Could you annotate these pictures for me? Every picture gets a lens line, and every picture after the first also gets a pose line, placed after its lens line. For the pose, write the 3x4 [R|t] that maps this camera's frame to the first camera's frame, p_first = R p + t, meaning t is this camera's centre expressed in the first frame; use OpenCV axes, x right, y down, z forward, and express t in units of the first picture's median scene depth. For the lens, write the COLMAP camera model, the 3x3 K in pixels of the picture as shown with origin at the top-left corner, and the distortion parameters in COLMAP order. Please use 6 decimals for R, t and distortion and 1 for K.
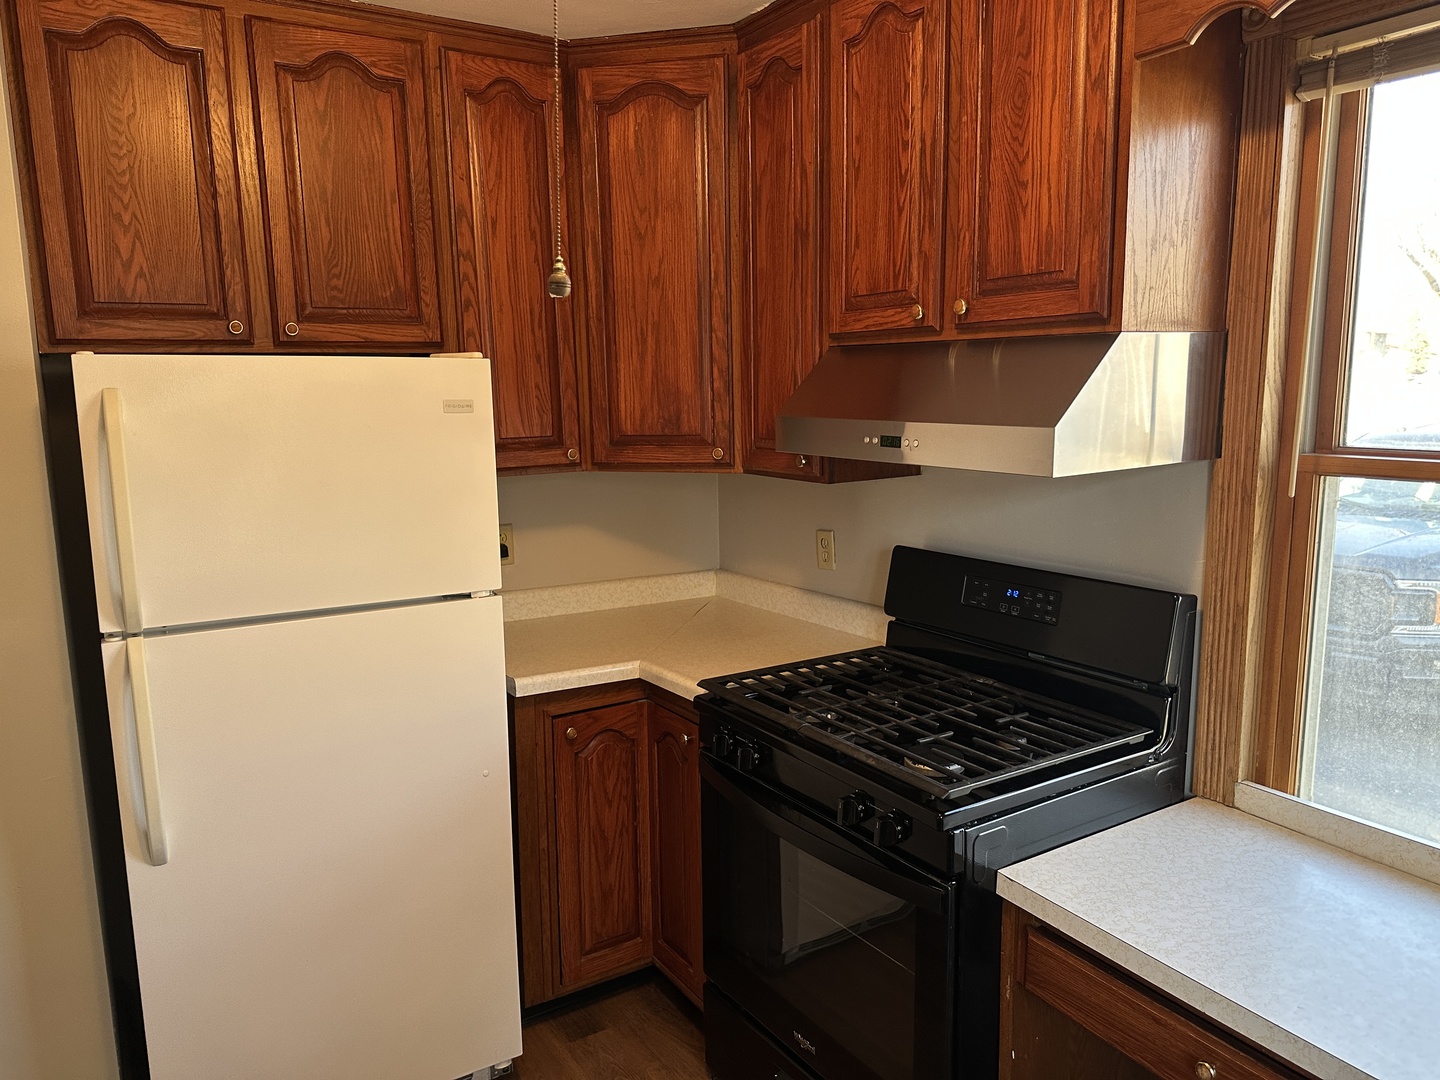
lens RADIAL K [[1015.8, 0, 721.9], [0, 1015.8, 544.3], [0, 0, 1]] dist [0.141541, -0.144887]
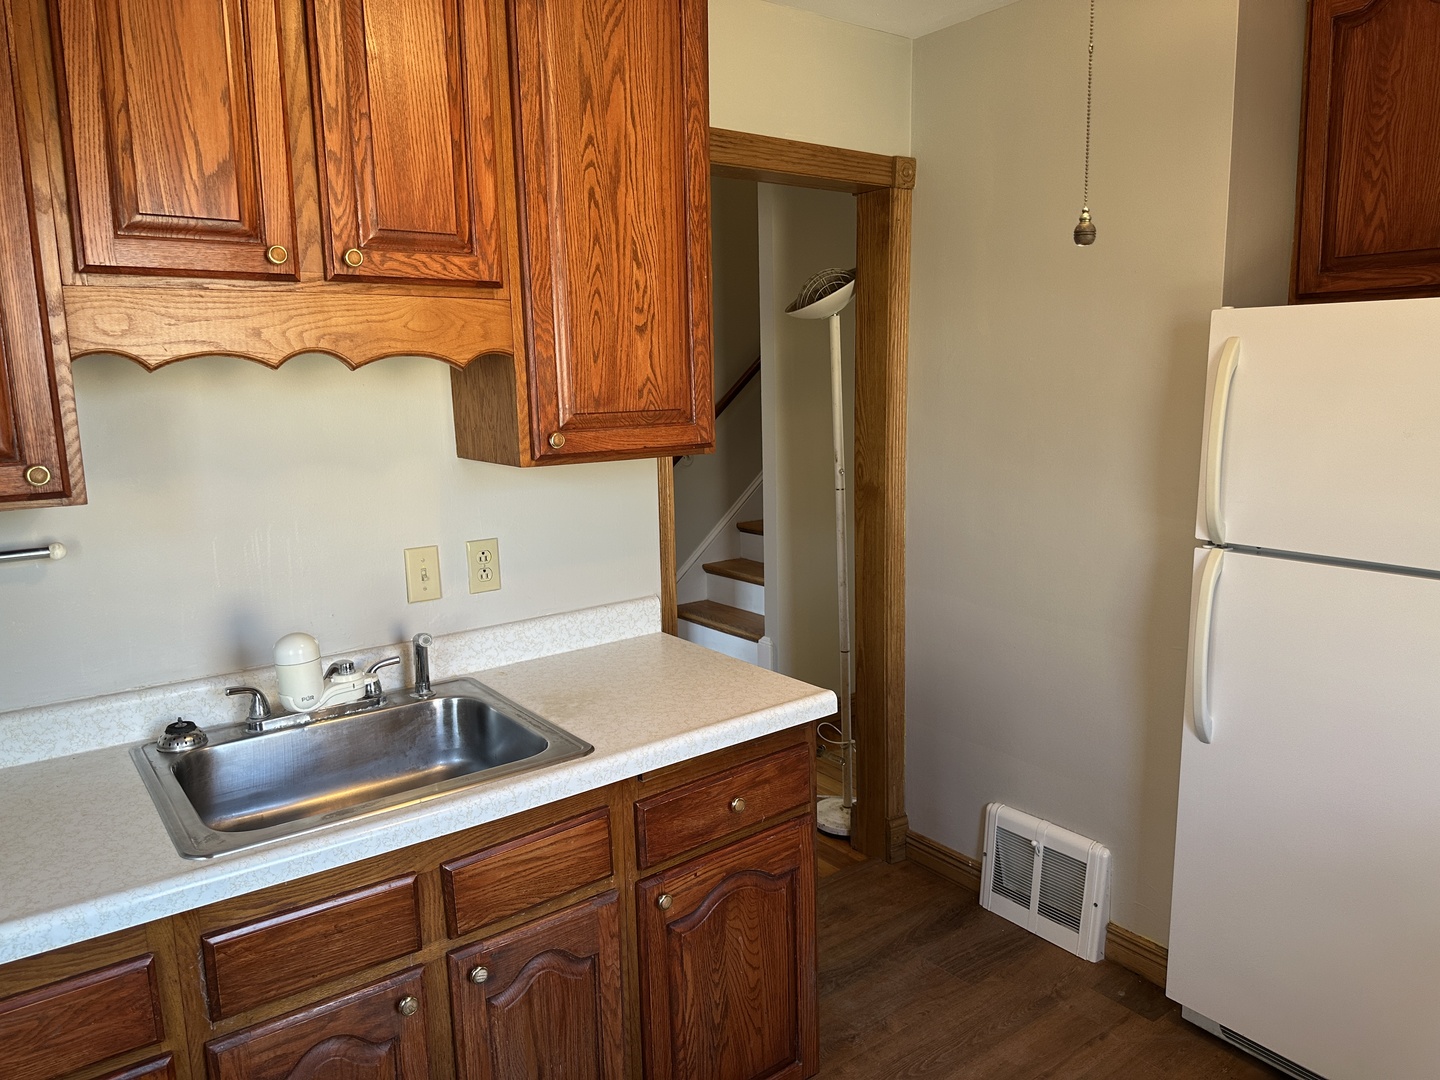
lens RADIAL K [[1015.8, 0, 721.9], [0, 1015.8, 544.3], [0, 0, 1]] dist [0.141541, -0.144887]
pose [[0.081684, 0.180262, -0.980221, 0.487728], [-0.137695, 0.976117, 0.168033, -0.033147], [0.987101, 0.121245, 0.104555, 0.284075]]
